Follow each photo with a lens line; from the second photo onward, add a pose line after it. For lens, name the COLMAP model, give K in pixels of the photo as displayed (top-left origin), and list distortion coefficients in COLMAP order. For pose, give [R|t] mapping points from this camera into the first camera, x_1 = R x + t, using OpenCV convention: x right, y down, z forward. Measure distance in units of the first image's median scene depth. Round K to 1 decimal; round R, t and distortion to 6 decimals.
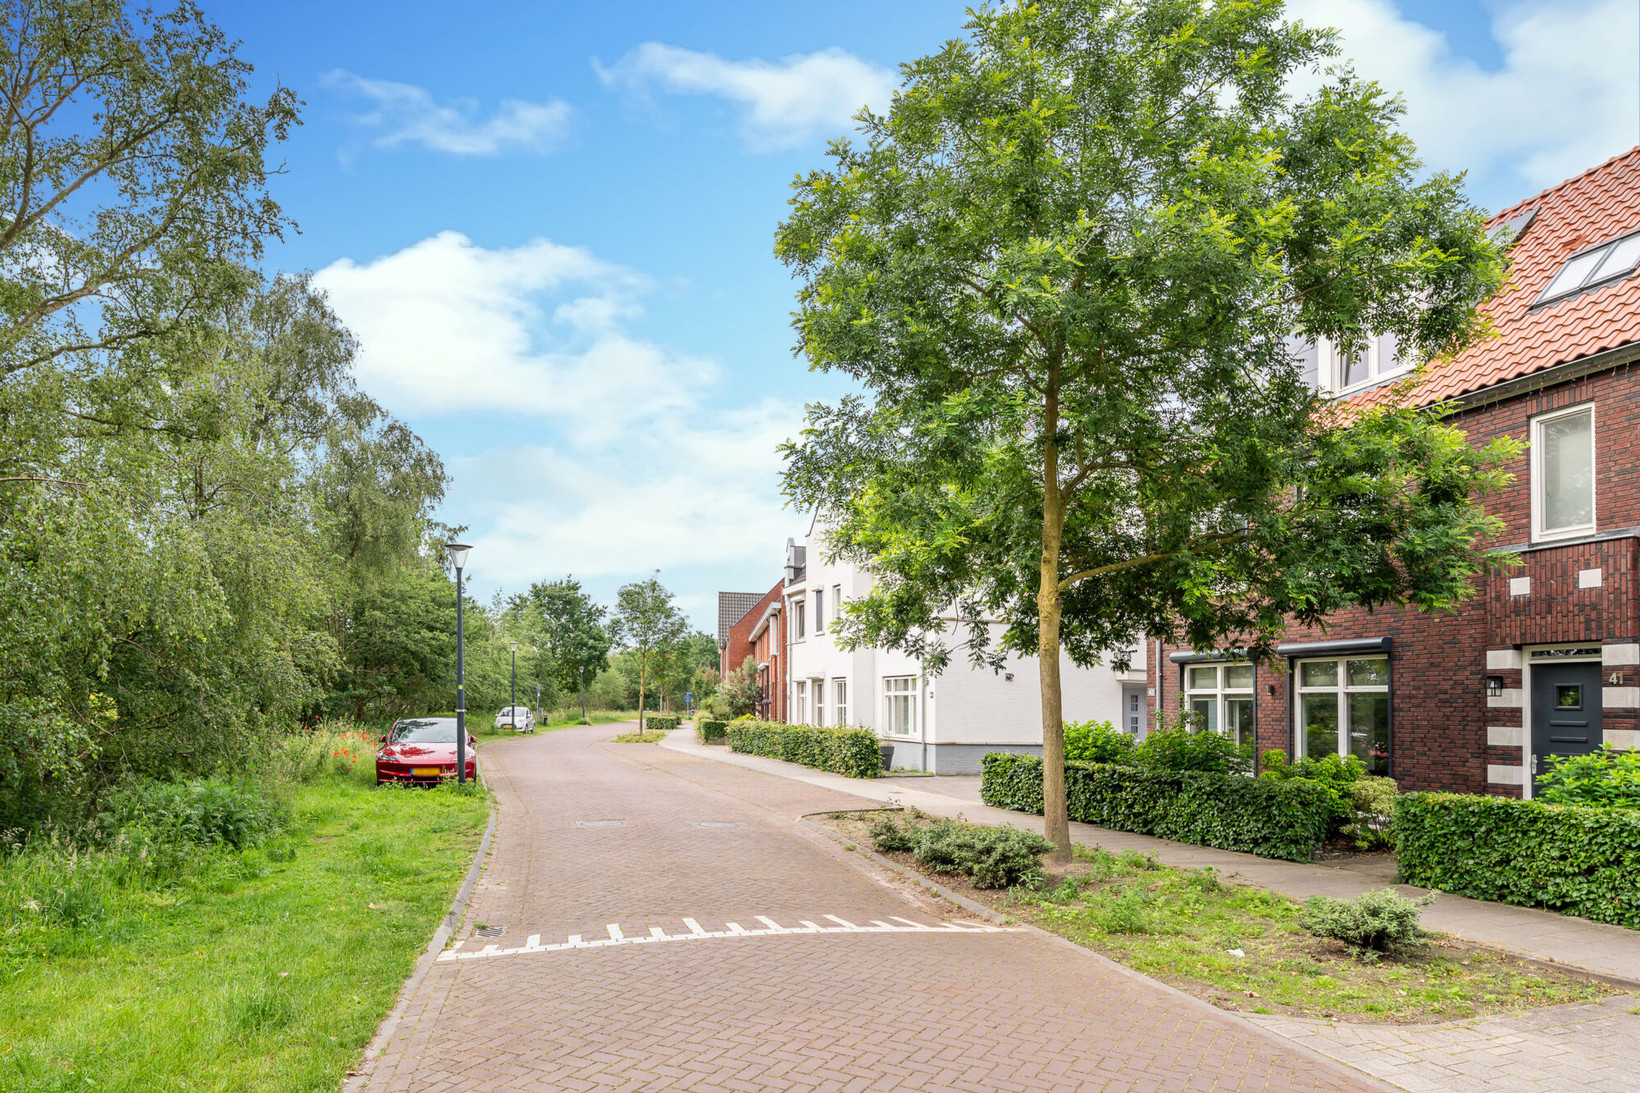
lens RADIAL K [[1091.3, 0, 820.0], [0, 1091.3, 546.5], [0, 0, 1]] dist [-0.000541, -0.000379]
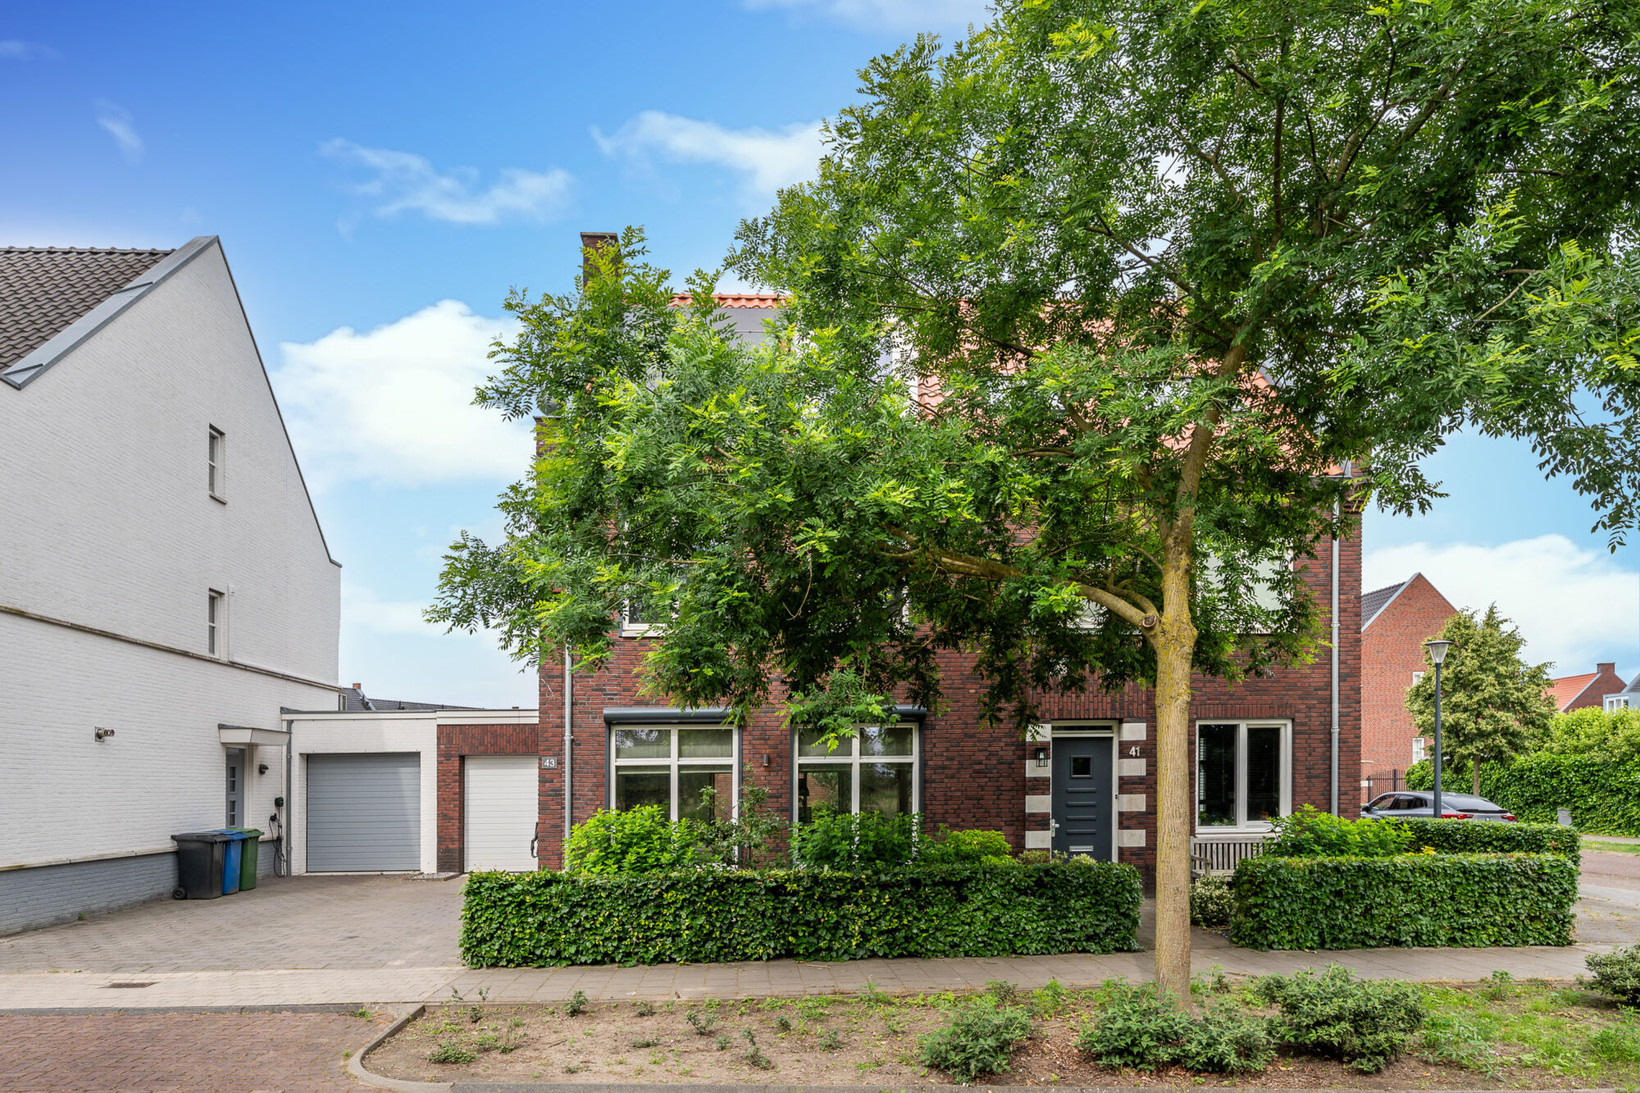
lens RADIAL K [[1091.3, 0, 820.0], [0, 1091.3, 546.5], [0, 0, 1]] dist [-0.000541, -0.000379]
pose [[0.220998, 0.201720, 0.954185, -0.375939], [-0.127658, 0.975942, -0.176753, 0.108848], [-0.966883, -0.082747, 0.241433, 0.735657]]
